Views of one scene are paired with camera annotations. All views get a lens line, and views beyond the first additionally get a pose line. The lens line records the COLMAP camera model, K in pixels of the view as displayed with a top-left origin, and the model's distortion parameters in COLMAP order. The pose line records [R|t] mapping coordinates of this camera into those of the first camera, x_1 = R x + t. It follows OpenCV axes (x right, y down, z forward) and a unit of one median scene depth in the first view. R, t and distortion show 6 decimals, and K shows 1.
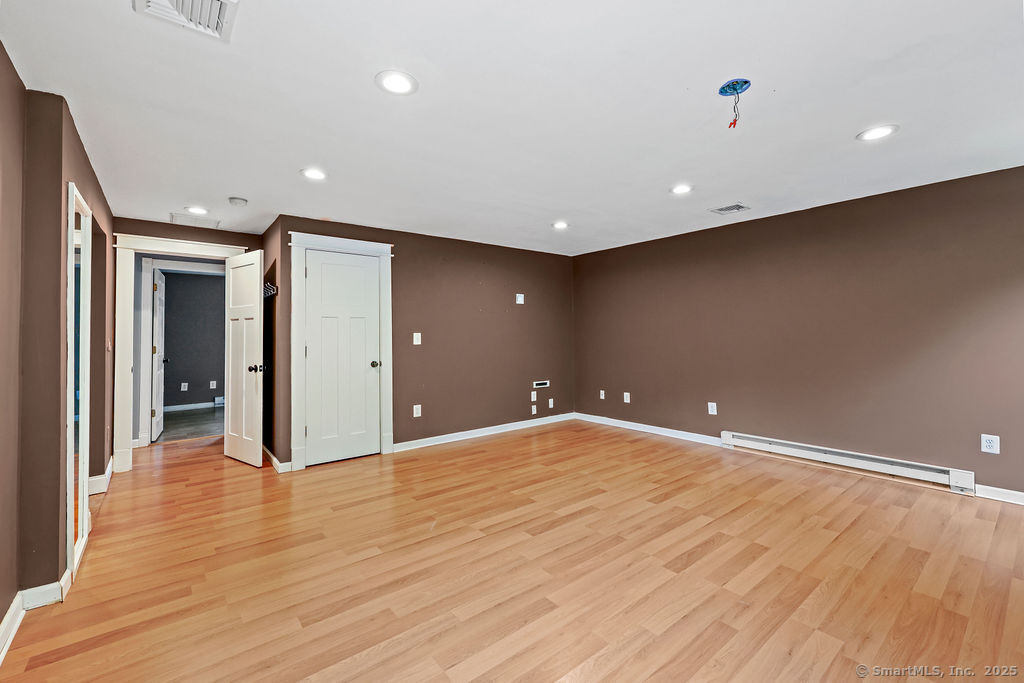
lens RADIAL K [[428.2, 0, 511.8], [0, 428.2, 319.1], [0, 0, 1]] dist [0.000122, 0.001157]
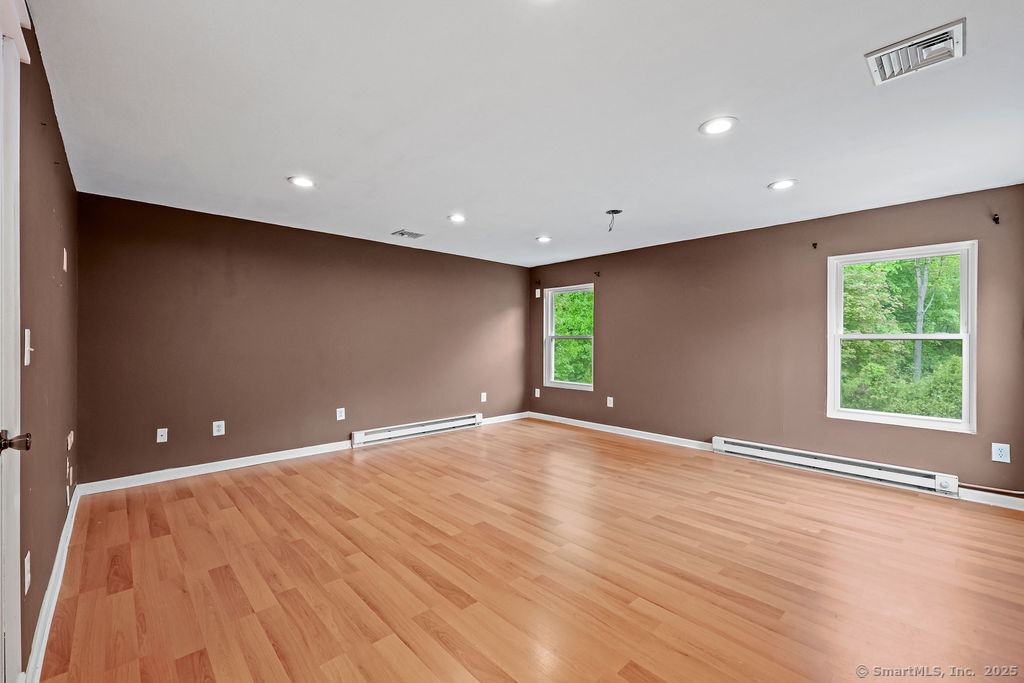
lens RADIAL K [[428.2, 0, 509.7], [0, 428.2, 344.3], [0, 0, 1]] dist [0.000122, 0.001157]
pose [[-0.067590, -0.000924, 0.997713, -0.771482], [-0.039865, 0.999203, -0.001775, 0.039441], [-0.996916, -0.039894, -0.067573, 0.910699]]
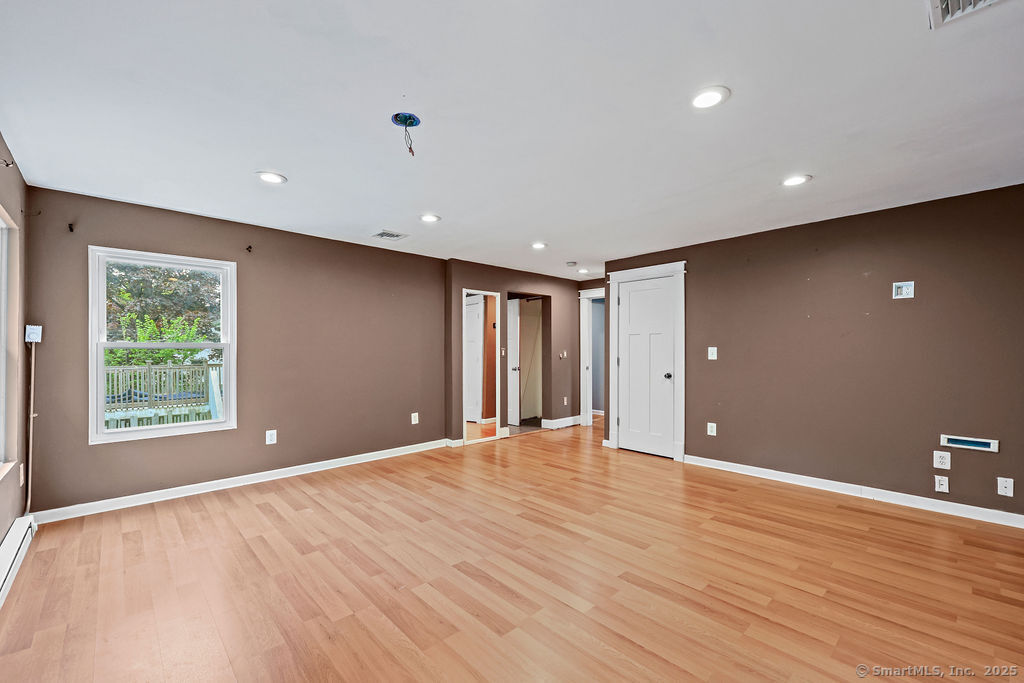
lens RADIAL K [[428.2, 0, 521.5], [0, 428.2, 346.2], [0, 0, 1]] dist [0.000122, 0.001157]
pose [[0.091653, -0.000663, -0.995791, 0.935429], [0.036308, 0.999337, 0.002676, 0.016703], [0.995129, -0.036400, 0.091616, 0.679697]]
